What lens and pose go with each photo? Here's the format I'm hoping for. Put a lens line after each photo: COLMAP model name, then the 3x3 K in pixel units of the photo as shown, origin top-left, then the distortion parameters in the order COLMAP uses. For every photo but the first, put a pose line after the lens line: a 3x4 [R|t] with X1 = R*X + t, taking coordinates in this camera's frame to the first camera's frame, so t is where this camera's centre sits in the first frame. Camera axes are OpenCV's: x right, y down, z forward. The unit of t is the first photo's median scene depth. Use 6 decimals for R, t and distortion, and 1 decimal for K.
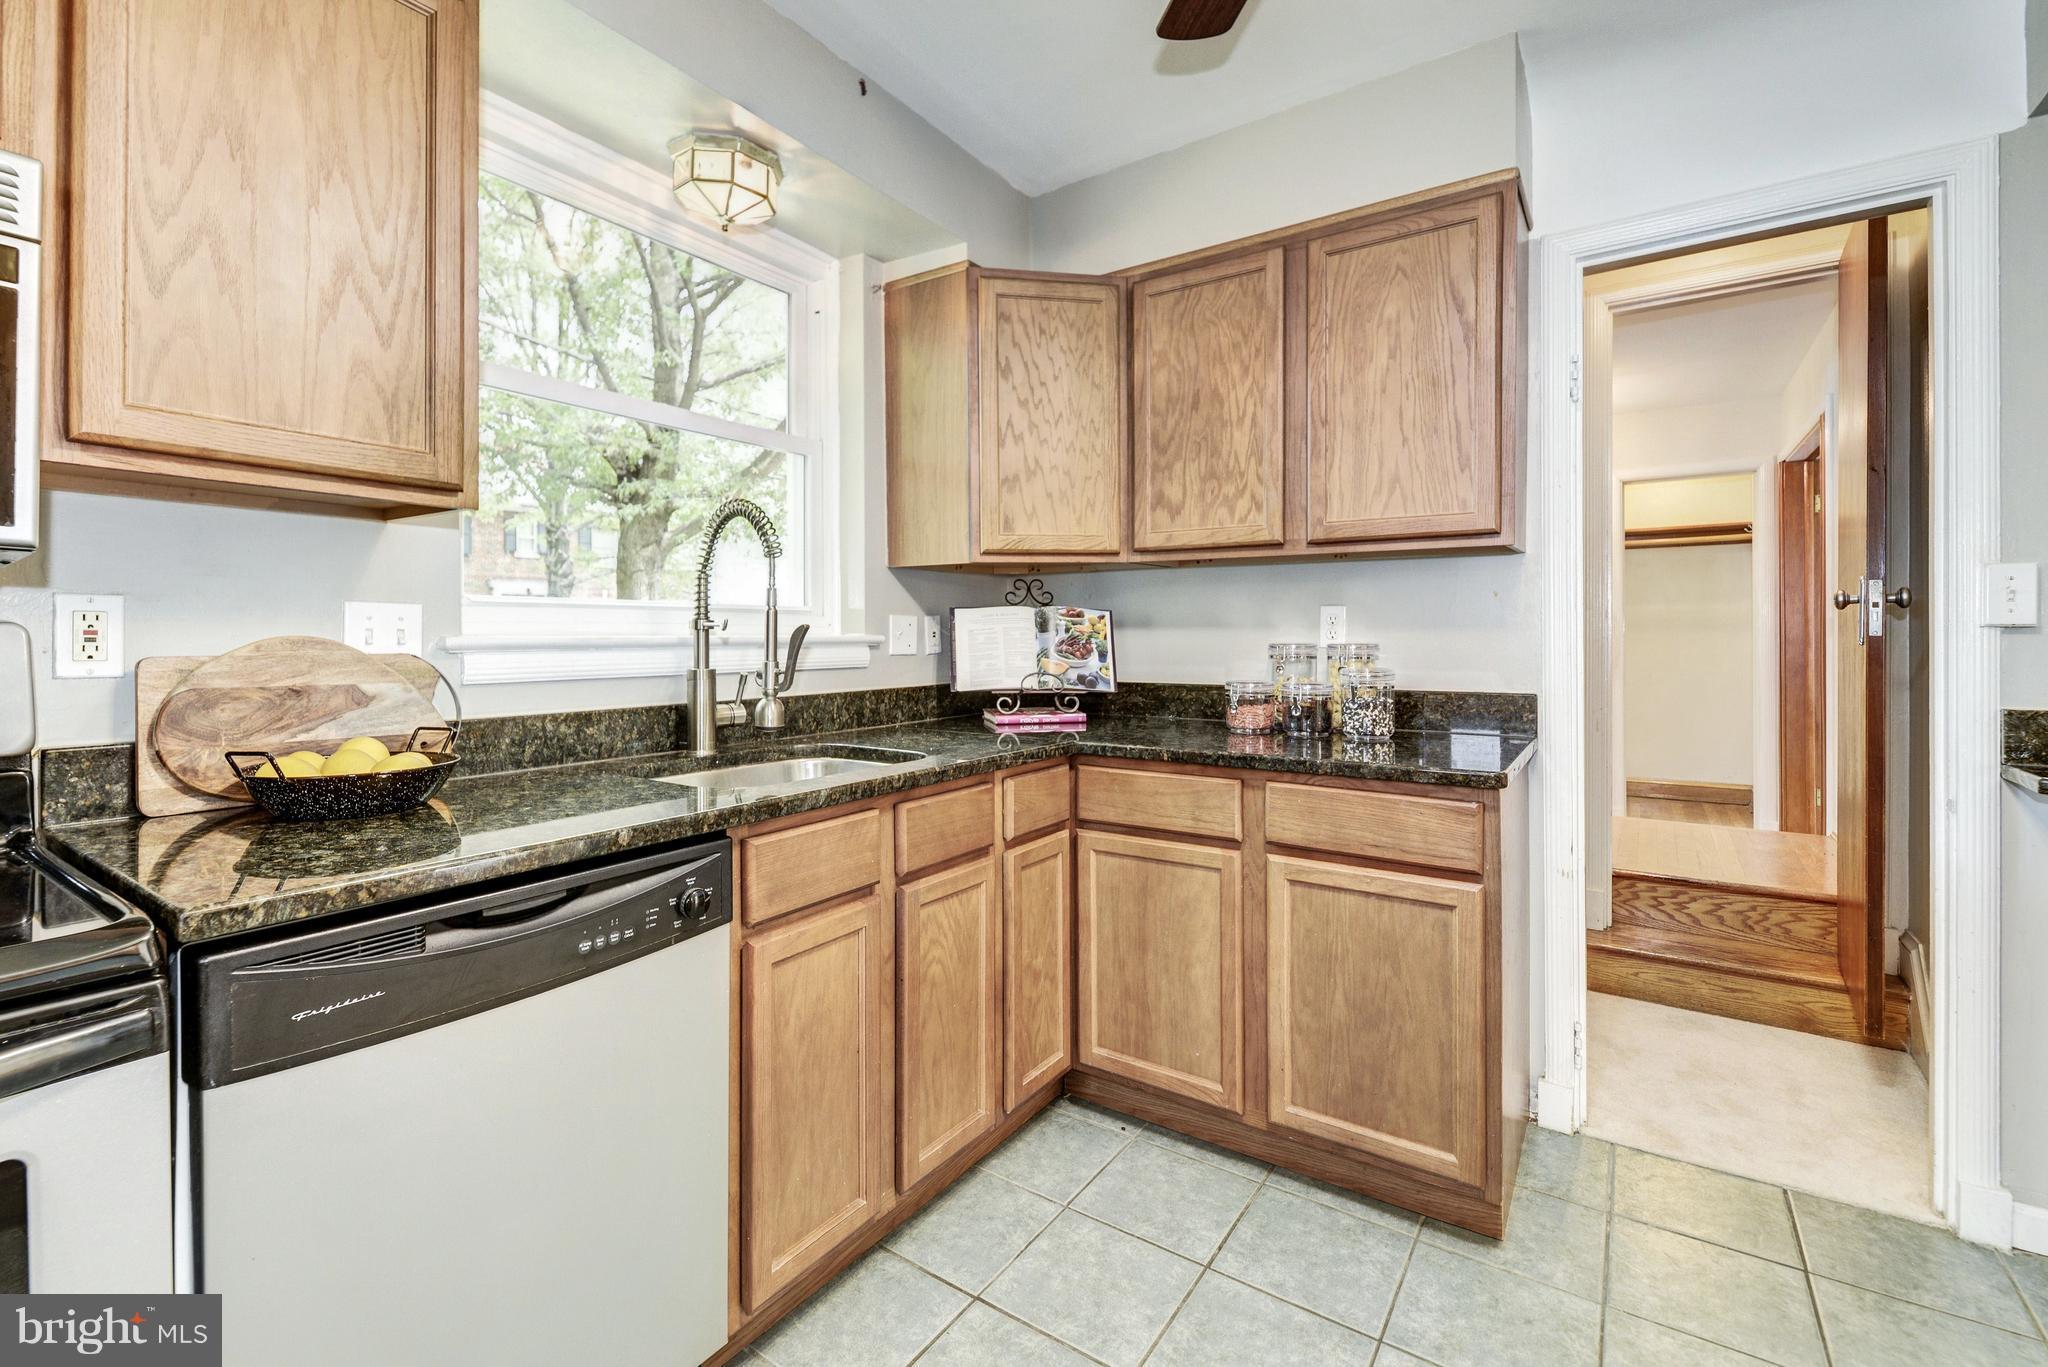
lens RADIAL K [[885.8, 0, 989.6], [0, 885.8, 631.7], [0, 0, 1]] dist [0.000250, -0.006473]
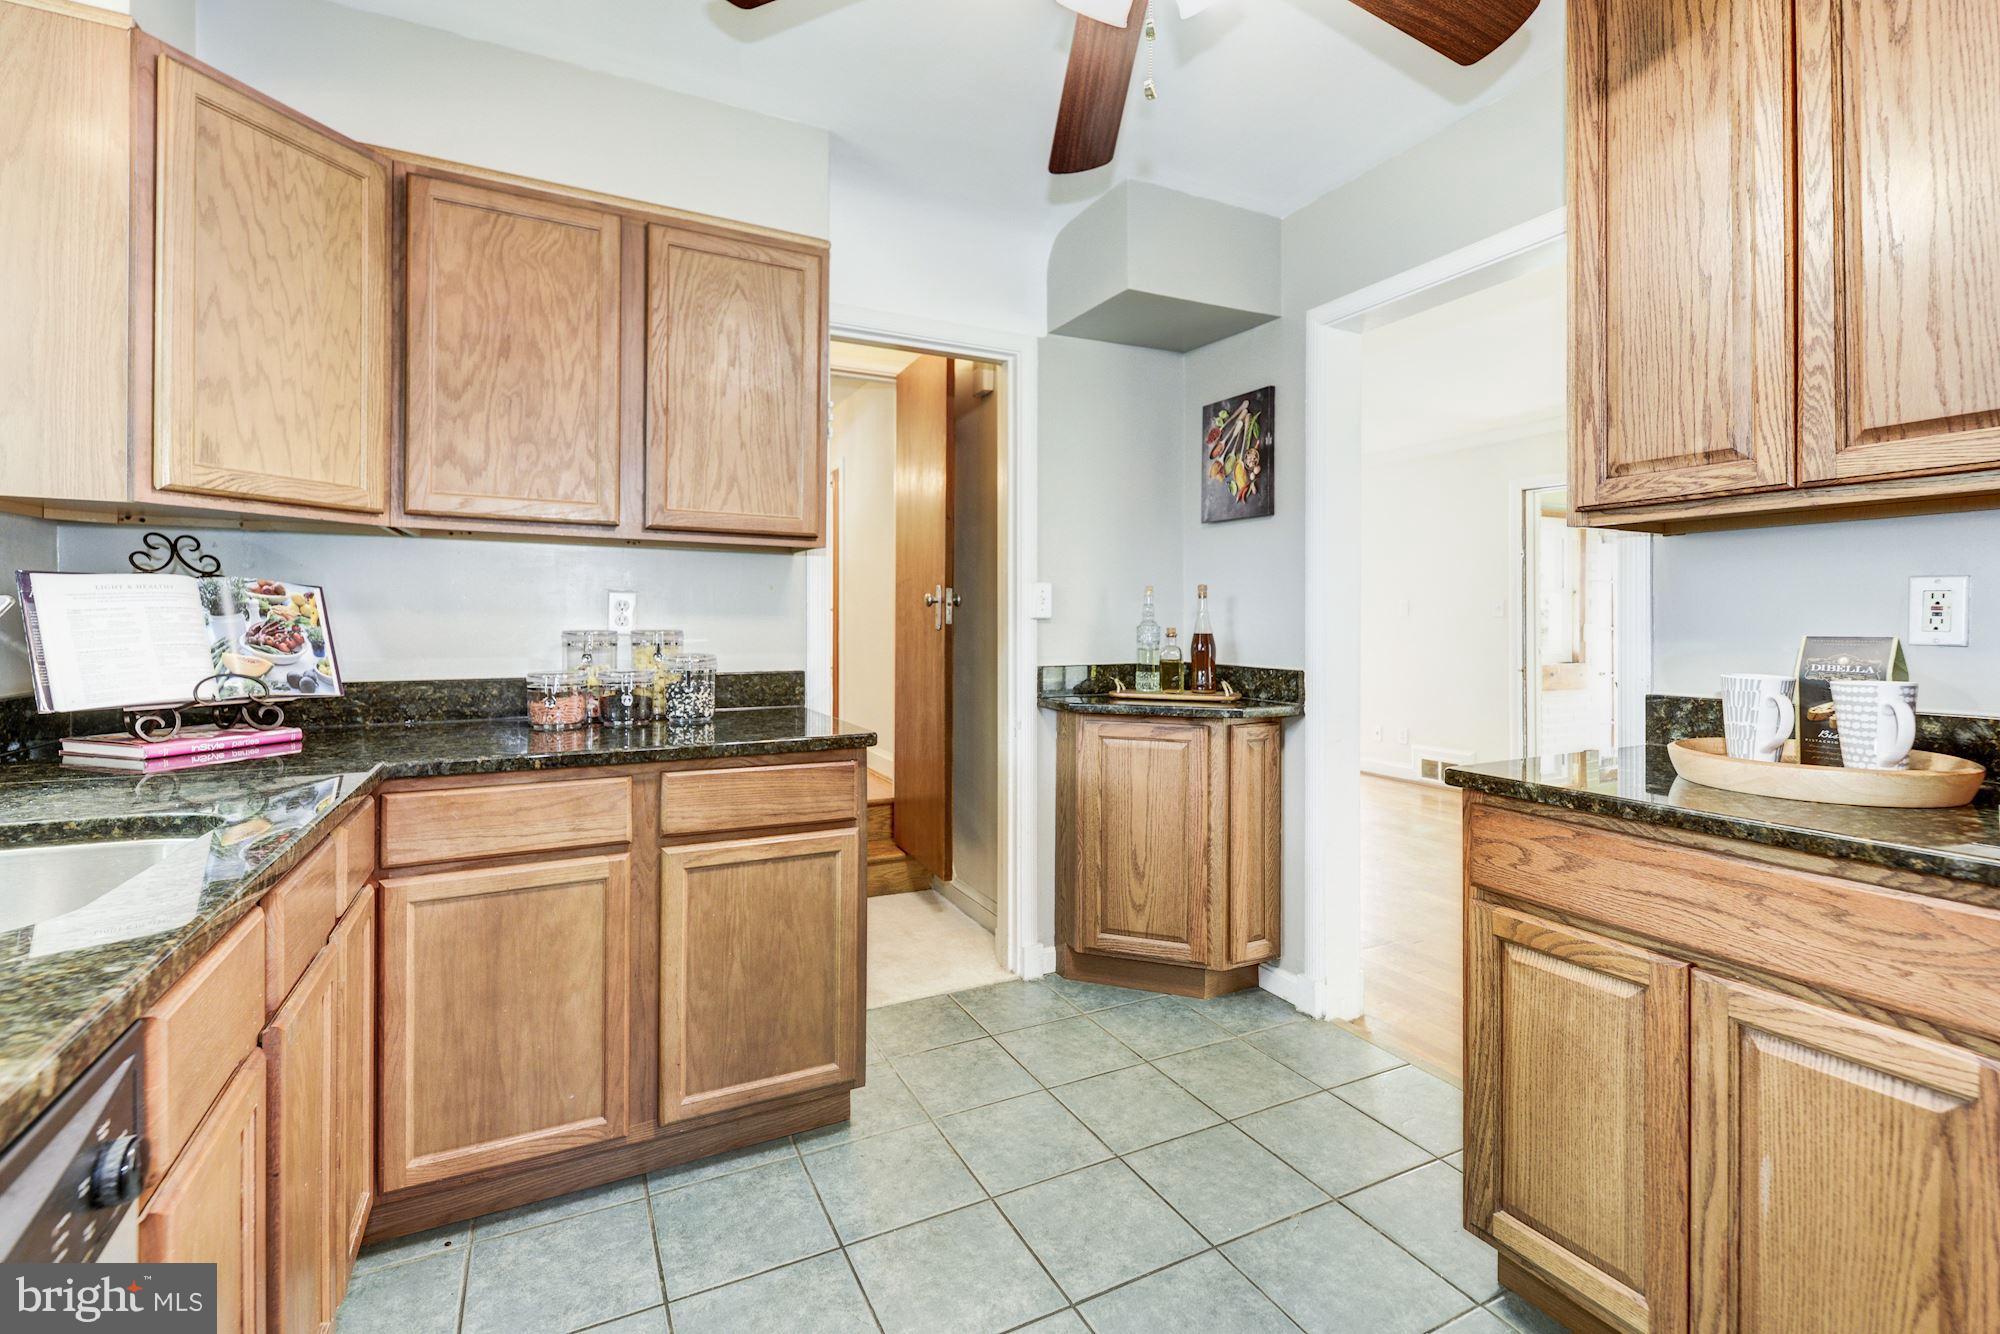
lens RADIAL K [[865.0, 0, 966.4], [0, 865.0, 616.4], [0, 0, 1]] dist [0.000250, -0.006473]
pose [[0.470184, 0.011758, 0.882490, -0.308072], [-0.007620, 0.999928, -0.009264, 0.004107], [-0.882535, -0.002369, 0.470240, 0.224477]]
